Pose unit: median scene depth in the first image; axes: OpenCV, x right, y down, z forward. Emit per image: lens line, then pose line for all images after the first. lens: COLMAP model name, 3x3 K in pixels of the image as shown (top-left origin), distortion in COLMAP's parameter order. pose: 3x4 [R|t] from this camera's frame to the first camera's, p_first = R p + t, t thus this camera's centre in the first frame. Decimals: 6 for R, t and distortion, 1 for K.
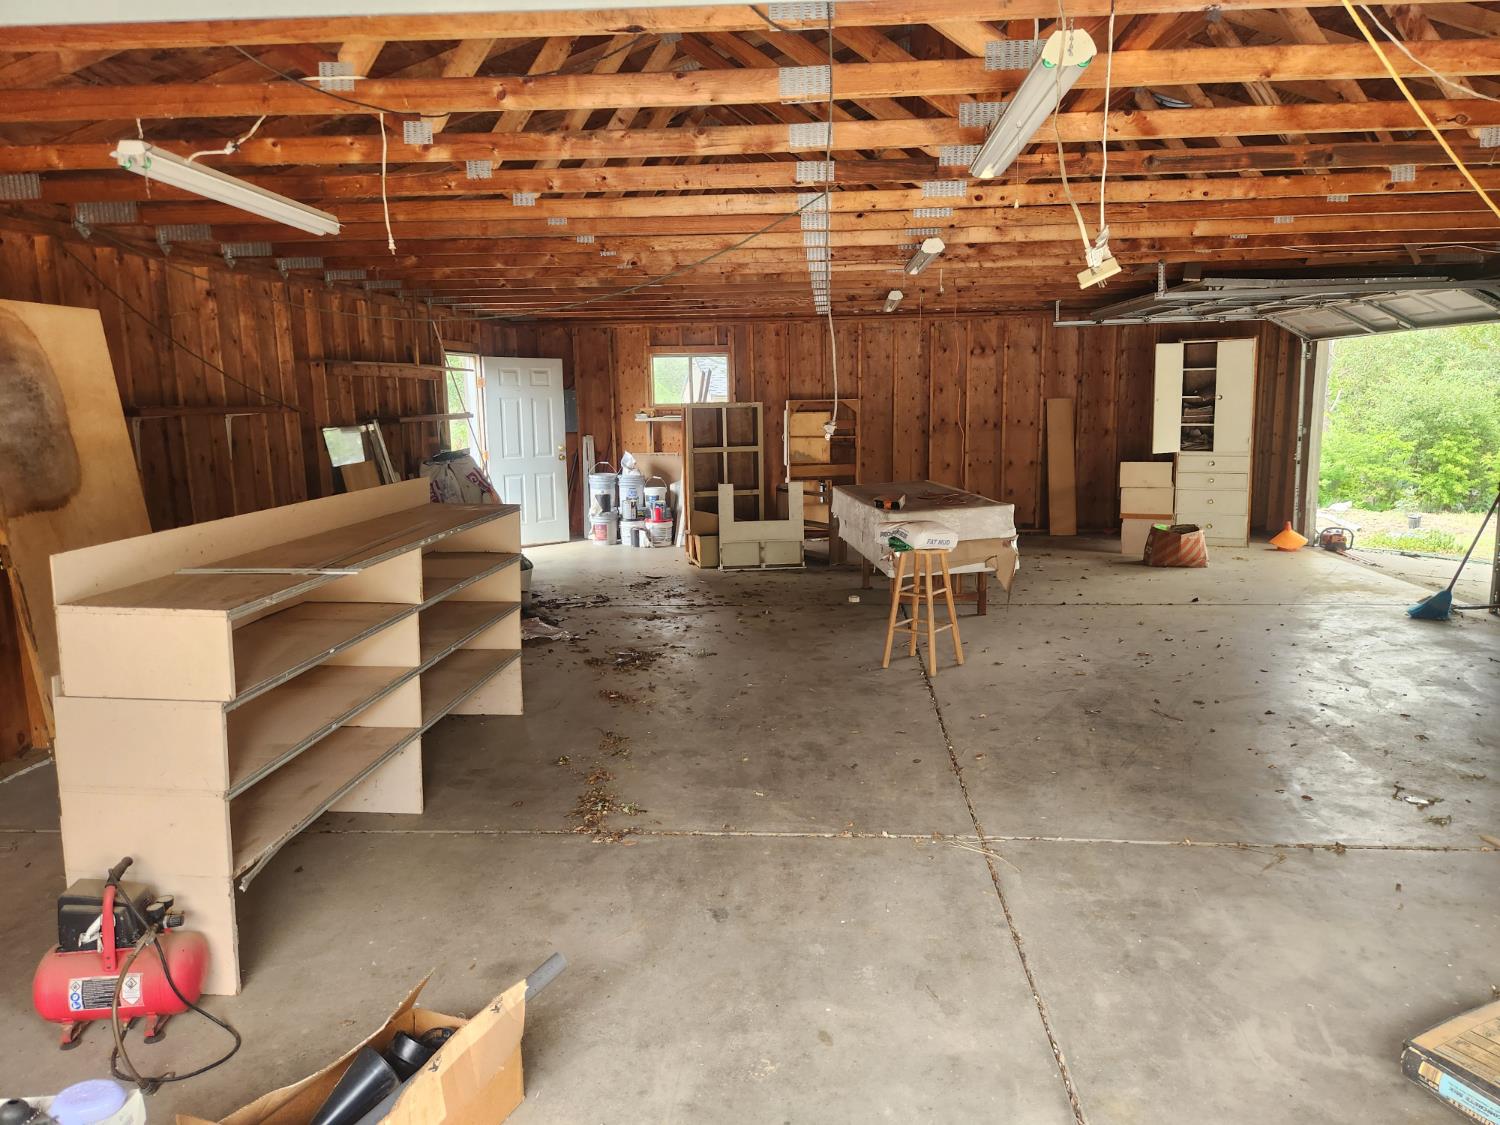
lens RADIAL K [[1009.0, 0, 763.0], [0, 1009.0, 558.3], [0, 0, 1]] dist [0.056377, -0.051158]
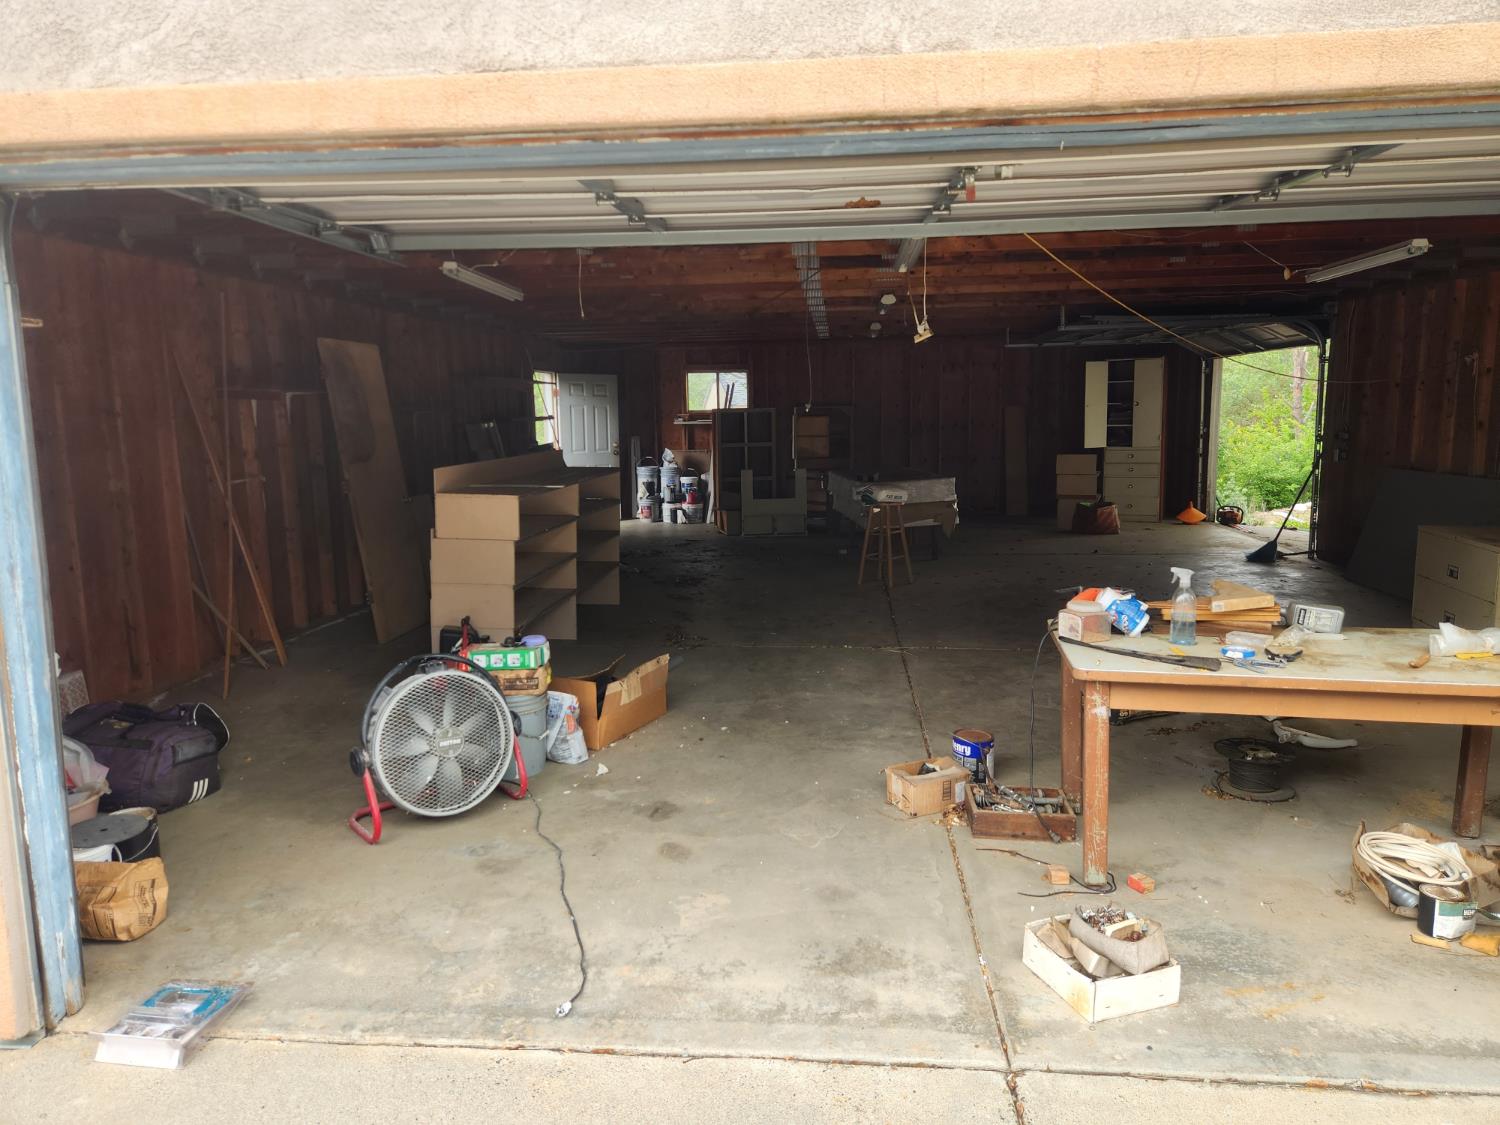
lens RADIAL K [[1009.0, 0, 737.3], [0, 1009.0, 562.4], [0, 0, 1]] dist [0.056377, -0.051158]
pose [[0.999322, 0.004640, -0.036512, -0.001187], [-0.005043, 0.999927, -0.010956, 0.057292], [0.036459, 0.011133, 0.999273, -0.288117]]
